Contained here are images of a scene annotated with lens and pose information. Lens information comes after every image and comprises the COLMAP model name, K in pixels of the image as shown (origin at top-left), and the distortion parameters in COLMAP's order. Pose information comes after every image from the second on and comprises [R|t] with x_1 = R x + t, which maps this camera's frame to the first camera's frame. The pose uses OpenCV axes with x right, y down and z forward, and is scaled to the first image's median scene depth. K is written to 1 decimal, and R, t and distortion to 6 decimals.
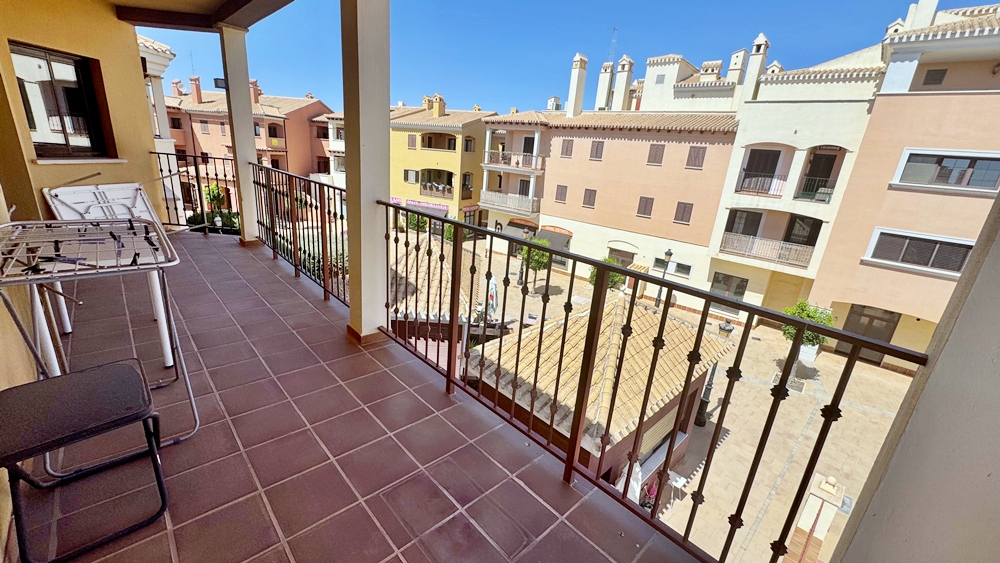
lens RADIAL K [[400.8, 0, 500.0], [0, 400.8, 281.5], [0, 0, 1]] dist [-0.001649, 0.000144]
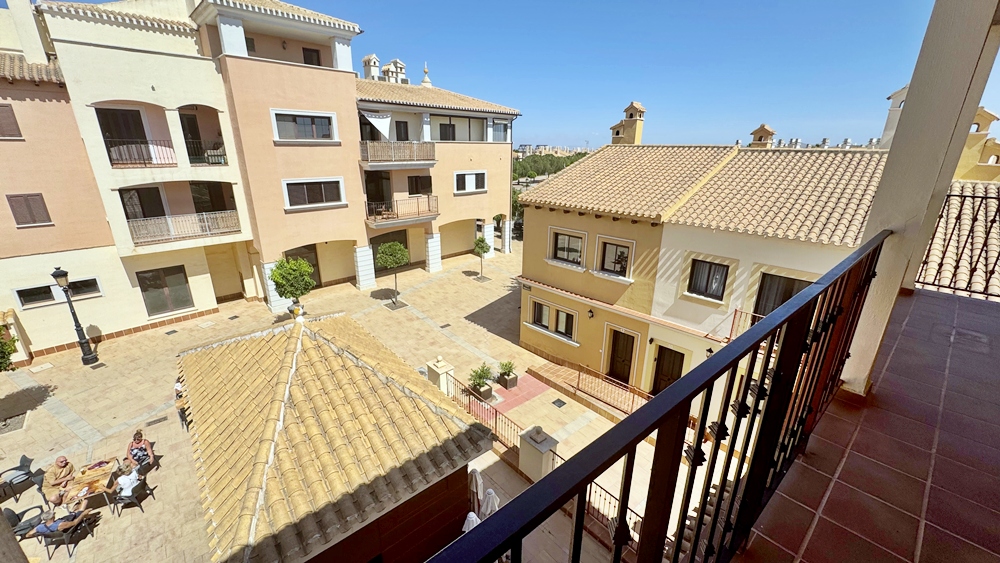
lens RADIAL K [[400.8, 0, 500.0], [0, 400.8, 281.5], [0, 0, 1]] dist [-0.001649, 0.000144]
pose [[0.043890, -0.396815, 0.916849, -0.175625], [0.301674, 0.880156, 0.366494, -0.095884], [-0.952400, 0.260504, 0.158339, 0.256376]]
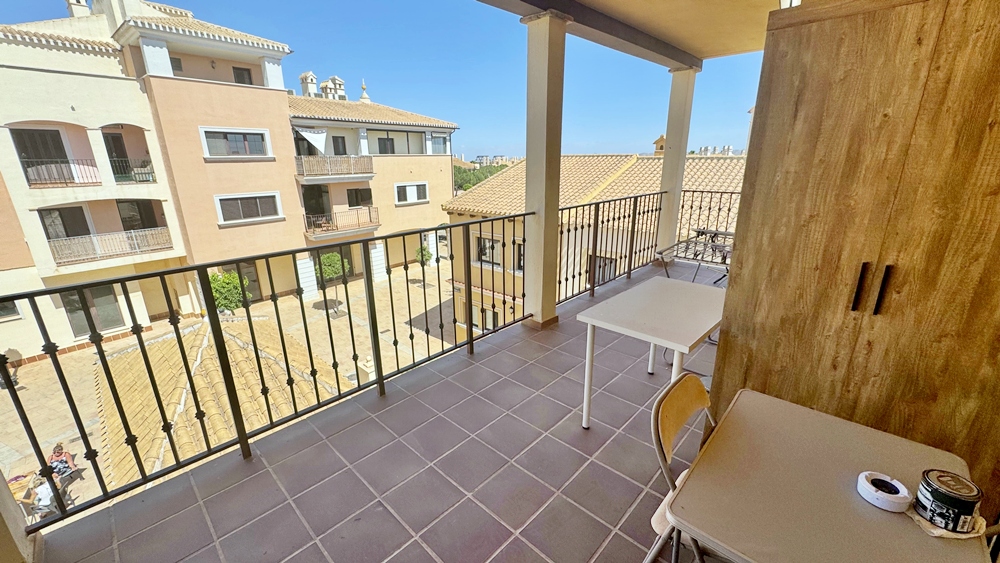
lens RADIAL K [[400.8, 0, 500.0], [0, 400.8, 281.5], [0, 0, 1]] dist [-0.001649, 0.000144]
pose [[-0.050187, -0.373705, 0.926189, -0.239302], [0.311277, 0.875314, 0.370044, -0.076801], [-0.948993, 0.306873, 0.072396, 0.173469]]
